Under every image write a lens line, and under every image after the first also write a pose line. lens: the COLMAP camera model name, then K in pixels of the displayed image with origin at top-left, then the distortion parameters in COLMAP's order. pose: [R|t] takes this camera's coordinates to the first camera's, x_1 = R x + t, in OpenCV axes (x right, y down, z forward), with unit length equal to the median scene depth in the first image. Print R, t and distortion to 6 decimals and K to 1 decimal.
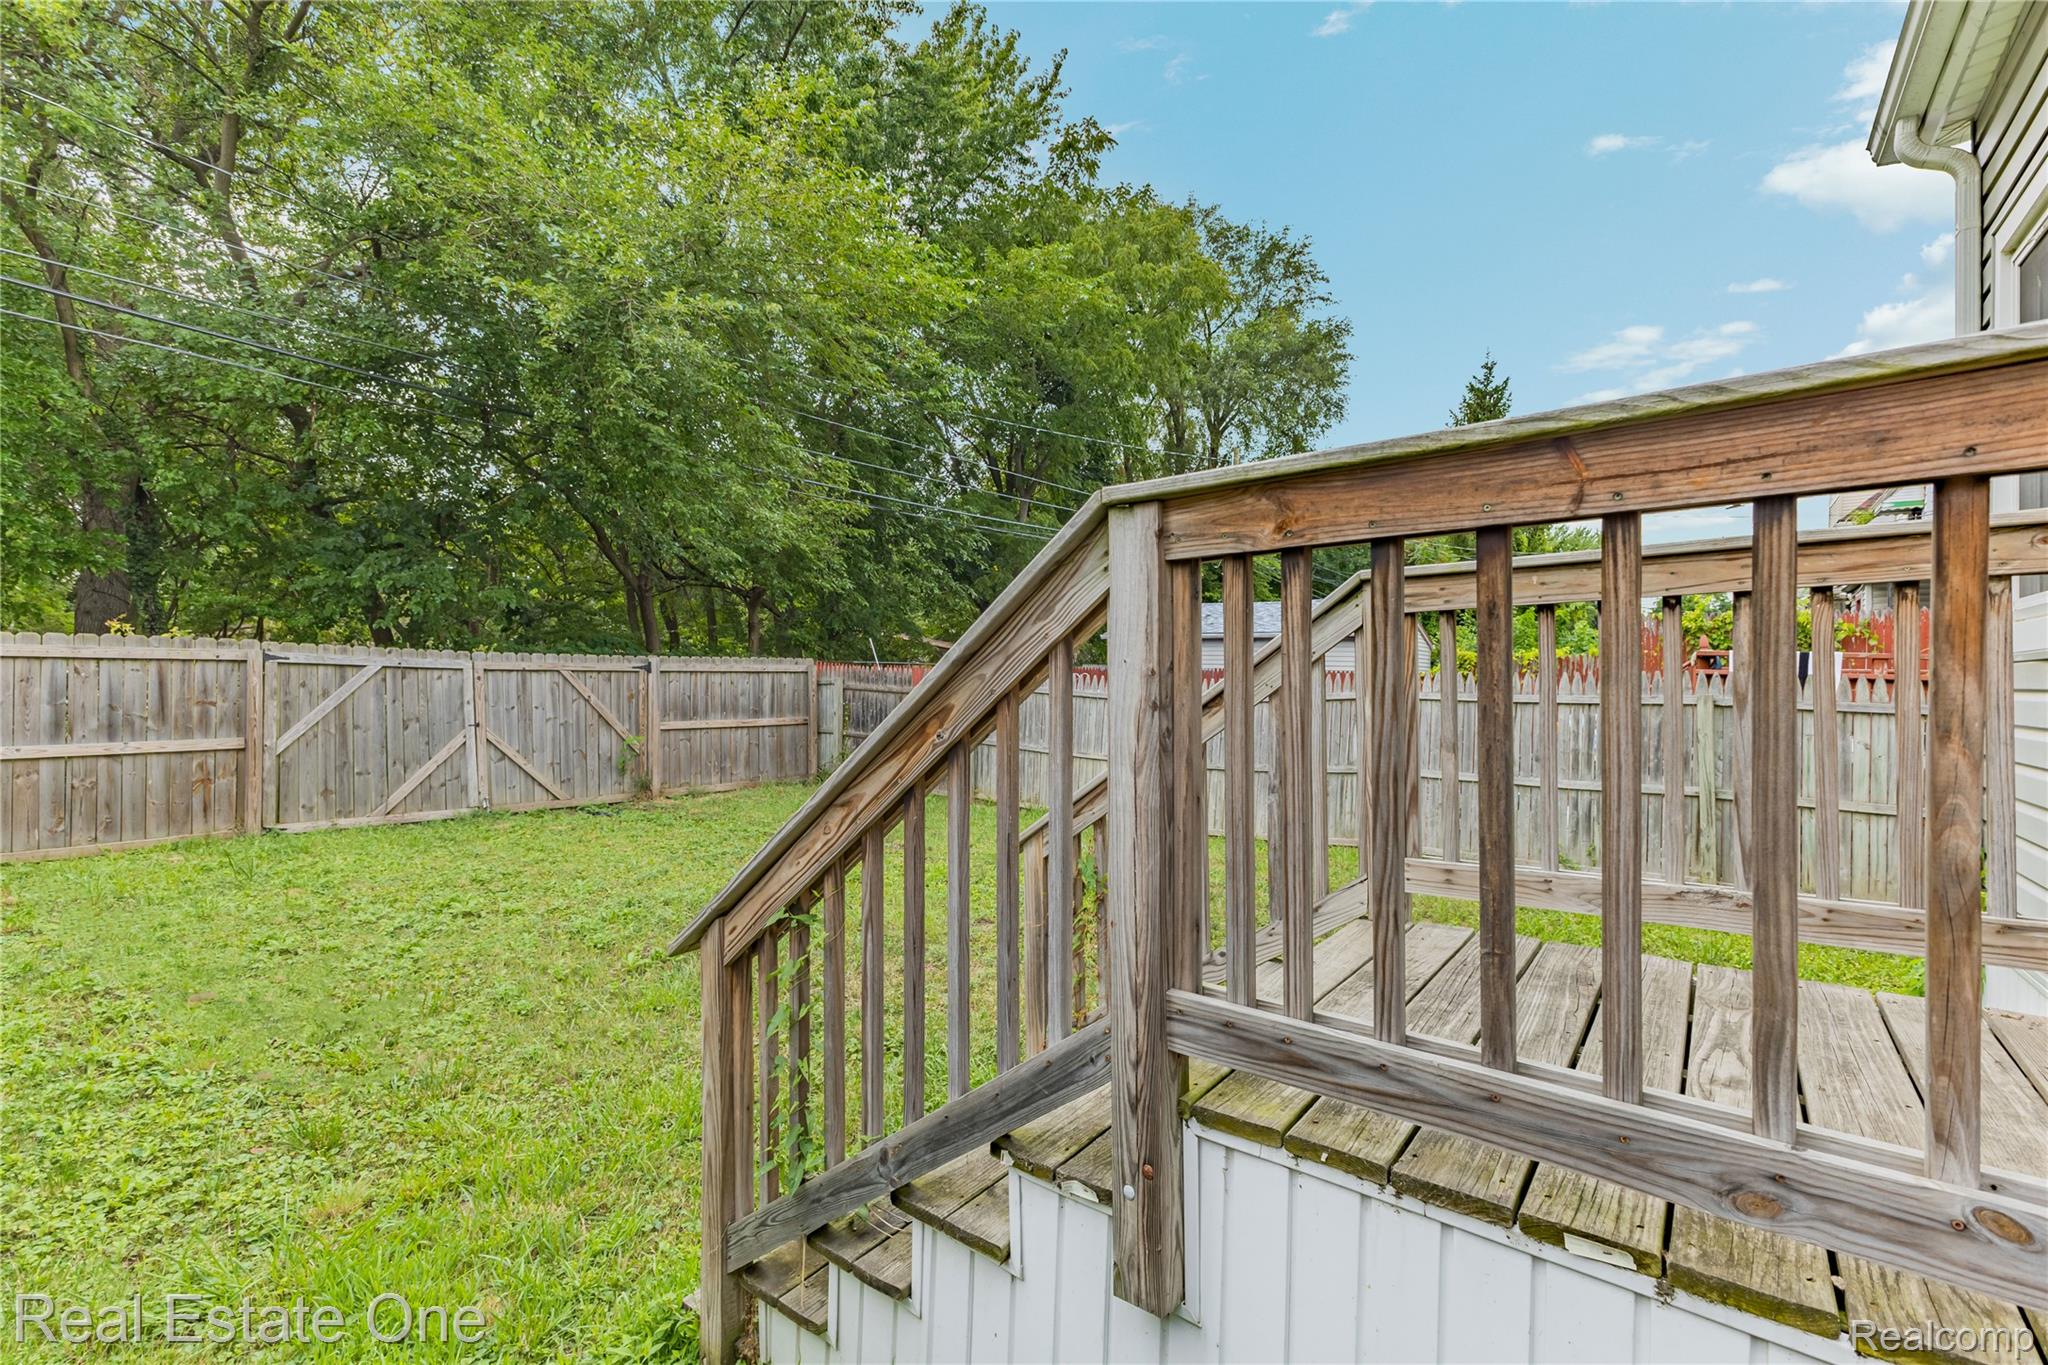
lens RADIAL K [[902.9, 0, 1024.0], [0, 902.9, 682.5], [0, 0, 1]] dist [-0.001742, -0.001067]
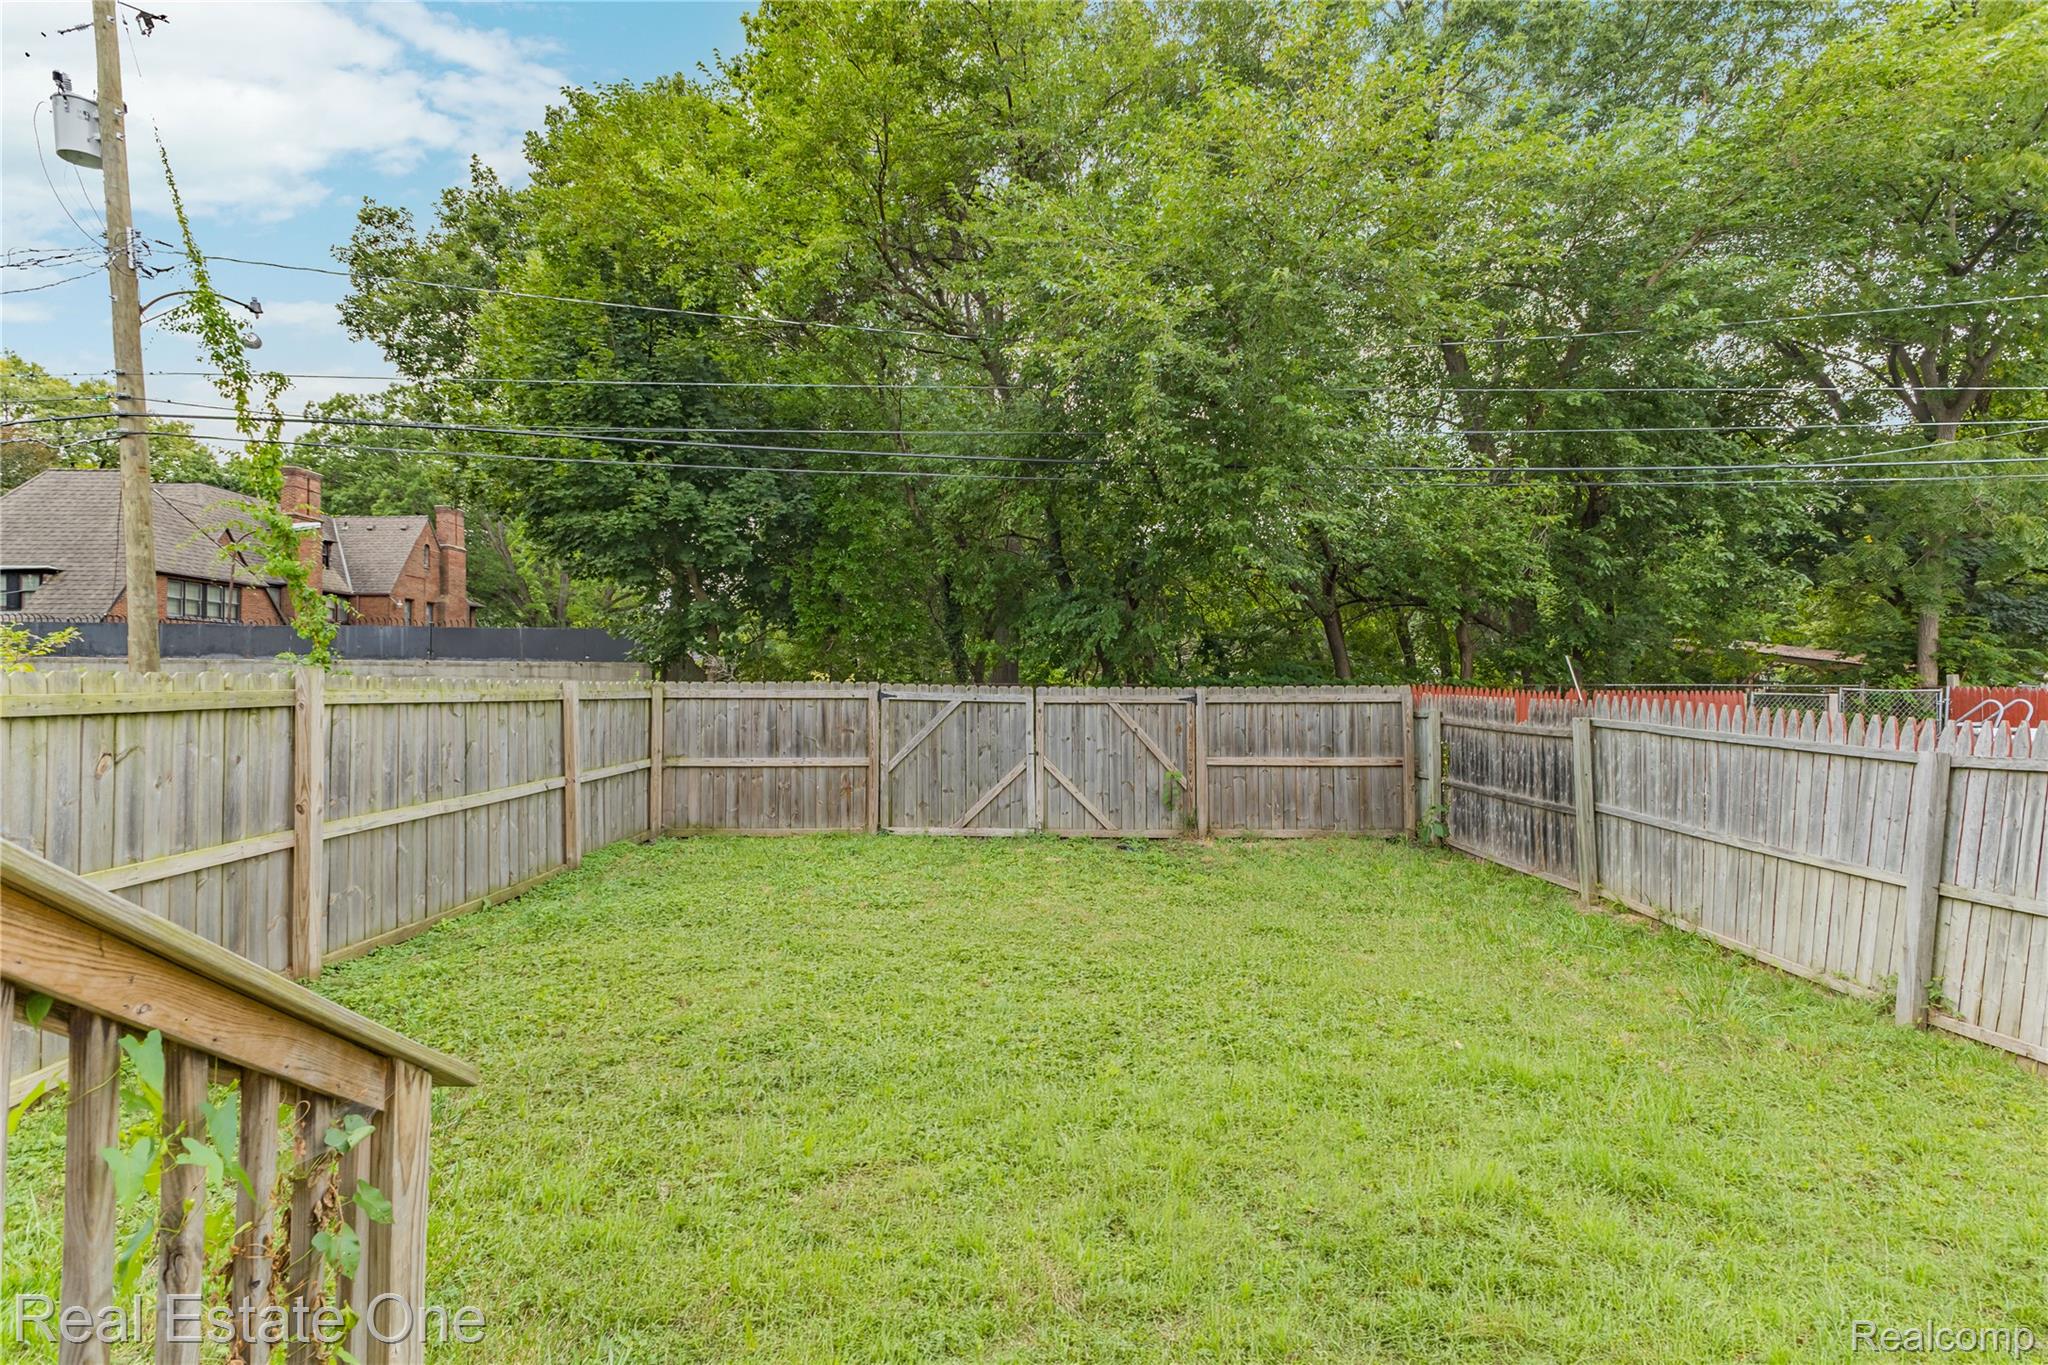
lens RADIAL K [[902.9, 0, 1024.0], [0, 902.9, 682.5], [0, 0, 1]] dist [-0.001742, -0.001067]
pose [[0.631039, -0.019929, -0.775495, 0.232278], [-0.000426, 0.999661, -0.026036, -0.010655], [0.775751, 0.016760, 0.630817, 0.282627]]
